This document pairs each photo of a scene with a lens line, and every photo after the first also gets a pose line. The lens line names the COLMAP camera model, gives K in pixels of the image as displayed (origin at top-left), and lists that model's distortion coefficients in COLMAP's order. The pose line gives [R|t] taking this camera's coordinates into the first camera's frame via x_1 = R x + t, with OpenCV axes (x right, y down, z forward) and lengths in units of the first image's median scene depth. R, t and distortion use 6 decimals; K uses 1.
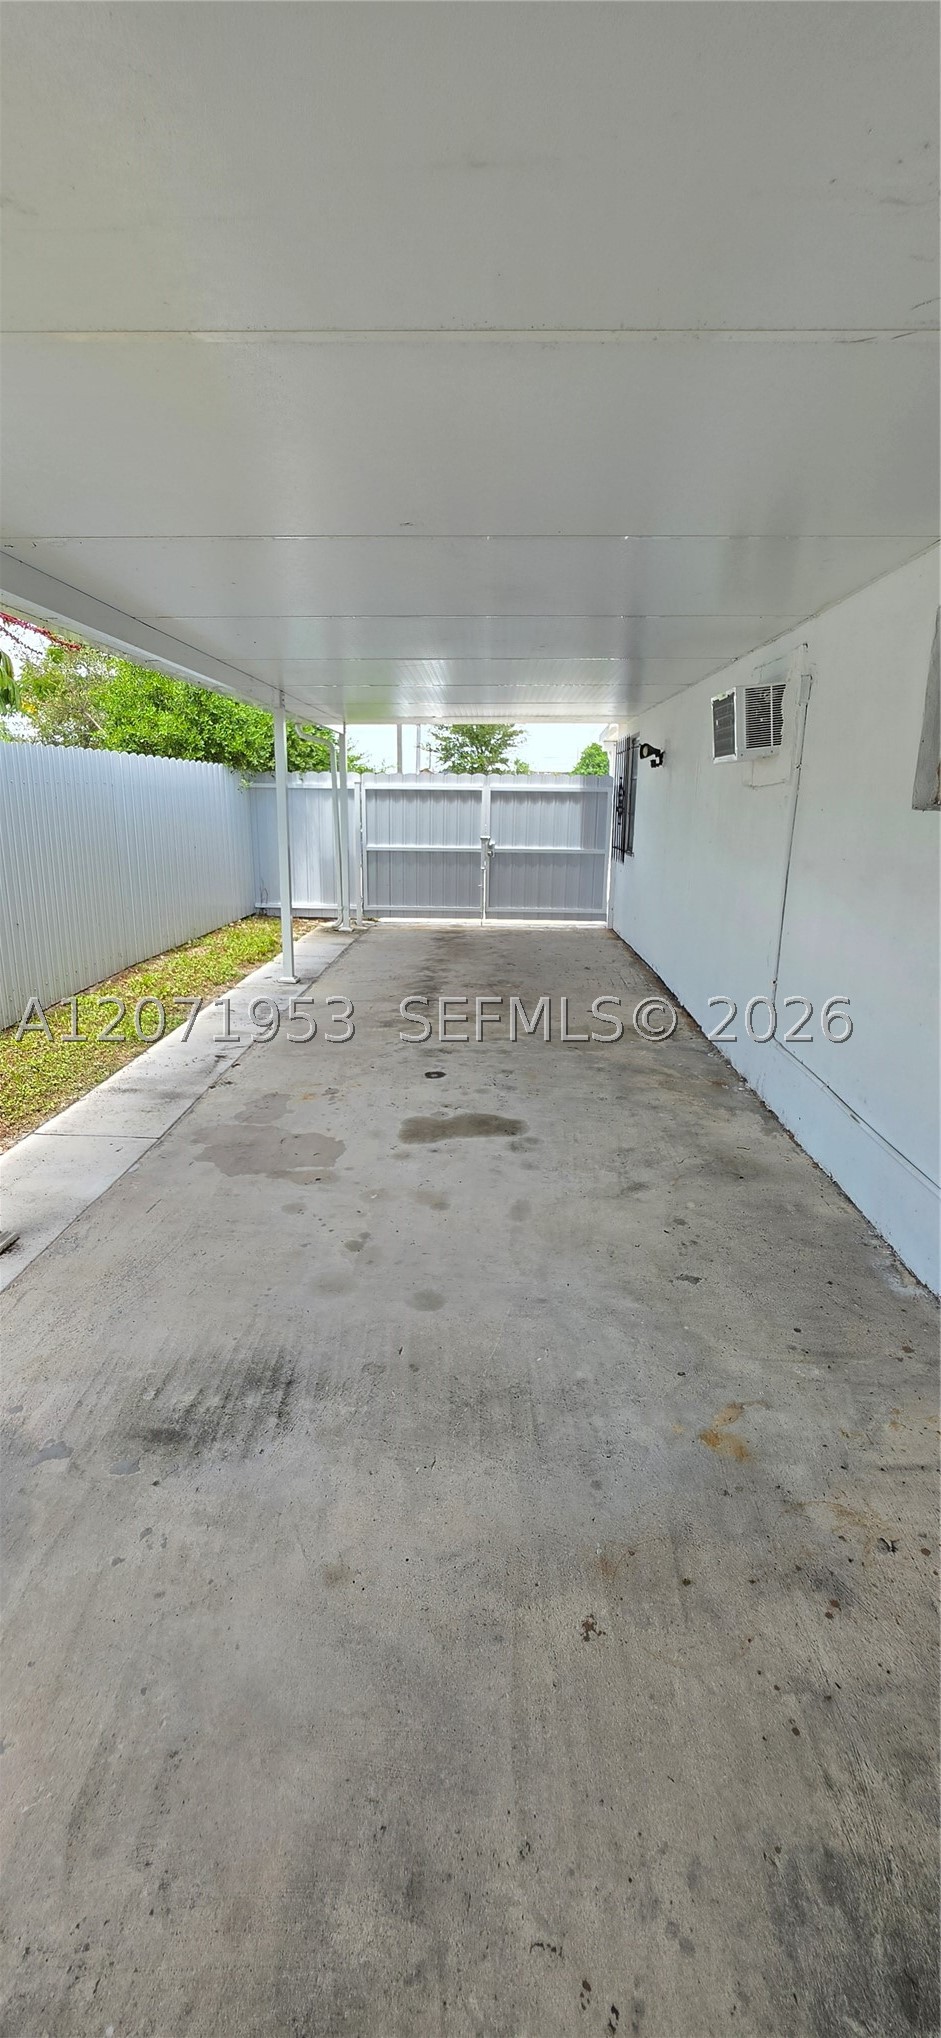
lens RADIAL K [[818.3, 0, 466.8], [0, 818.3, 1021.9], [0, 0, 1]] dist [-0.000050, 0.001057]
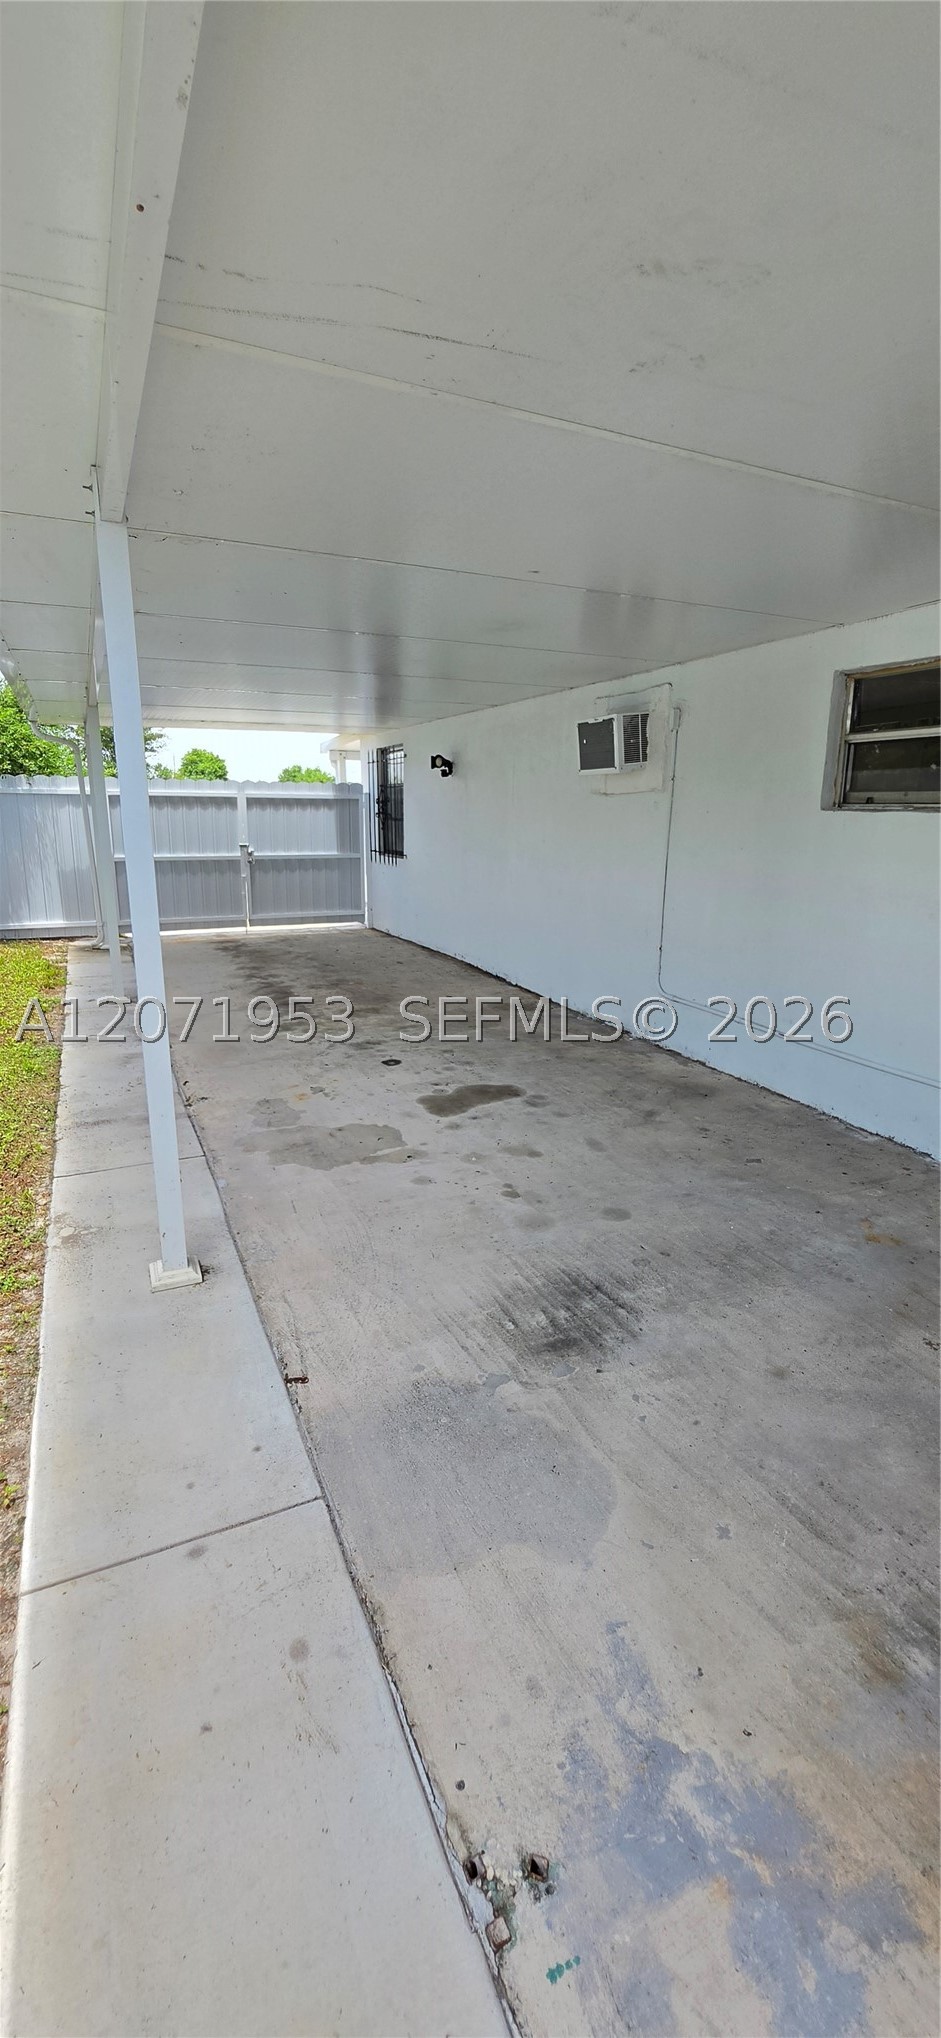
lens RADIAL K [[818.3, 0, 474.2], [0, 818.3, 1024.6], [0, 0, 1]] dist [-0.000050, 0.001057]
pose [[0.890871, -0.118068, 0.438645, -0.188520], [0.120625, 0.992451, 0.022150, 0.002778], [-0.437949, 0.033178, 0.898388, -0.004844]]
